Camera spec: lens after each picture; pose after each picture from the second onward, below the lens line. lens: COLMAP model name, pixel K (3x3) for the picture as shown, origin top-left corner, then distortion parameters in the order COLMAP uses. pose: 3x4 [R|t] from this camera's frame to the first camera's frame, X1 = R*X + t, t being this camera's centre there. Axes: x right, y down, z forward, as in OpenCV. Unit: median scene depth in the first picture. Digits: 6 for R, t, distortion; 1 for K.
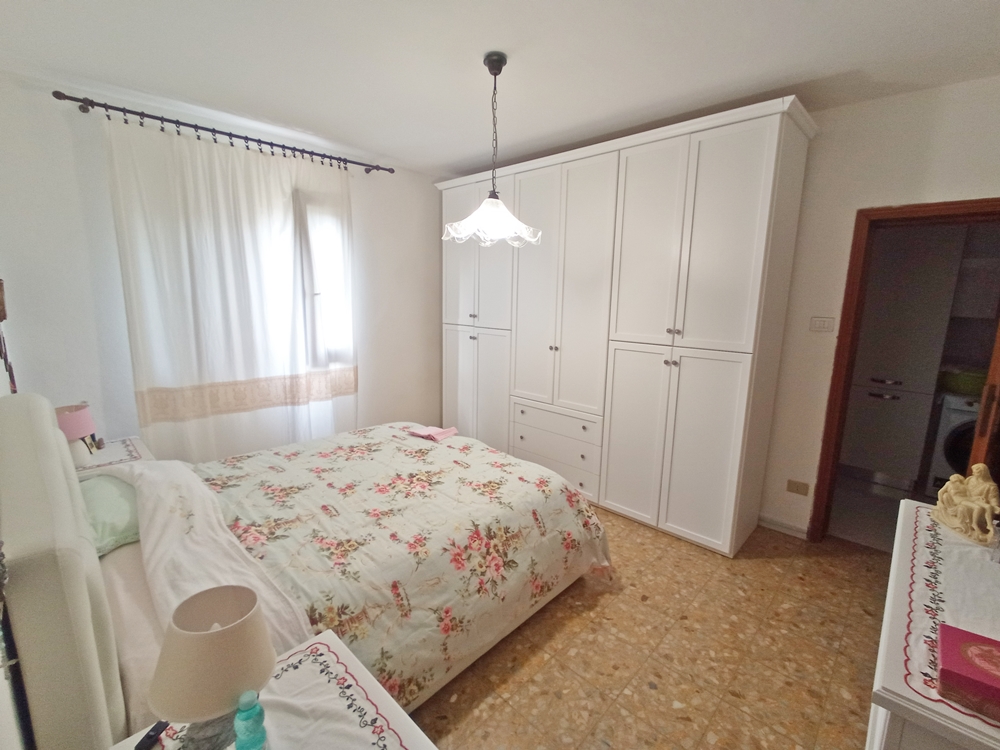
lens RADIAL K [[445.4, 0, 497.4], [0, 445.4, 371.6], [0, 0, 1]] dist [-0.007634, 0.000113]
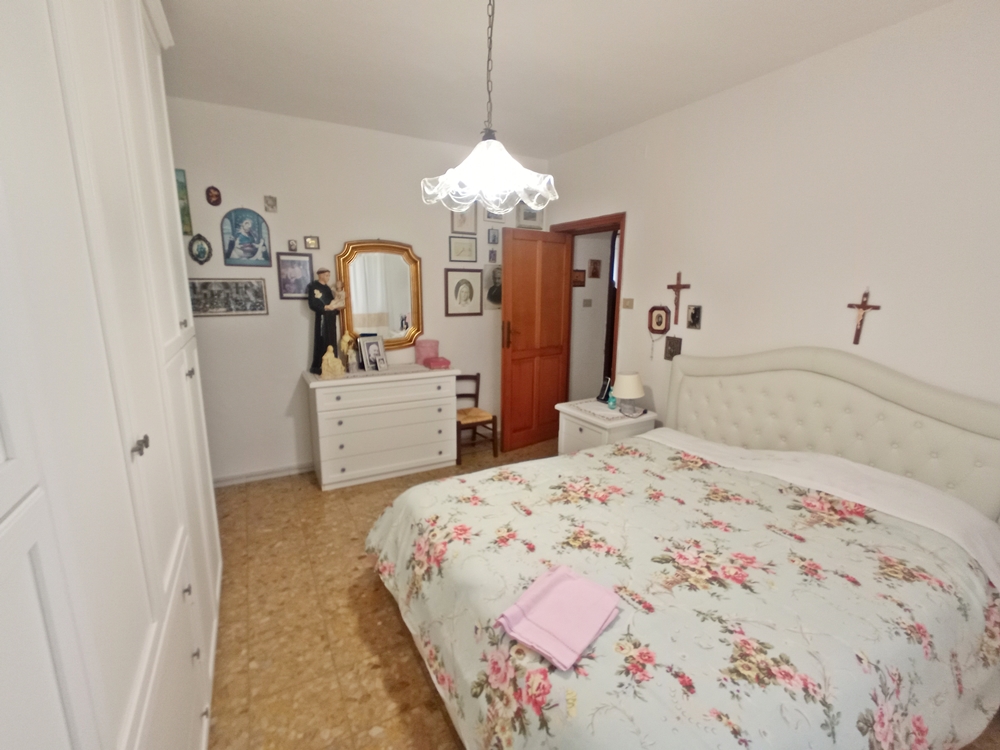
lens RADIAL K [[445.4, 0, 498.0], [0, 445.4, 374.2], [0, 0, 1]] dist [-0.007634, 0.000113]
pose [[-0.957371, -0.082648, 0.276785, -0.236816], [0.023308, 0.932968, 0.359204, -0.272122], [-0.287919, 0.350343, -0.891270, 1.653056]]
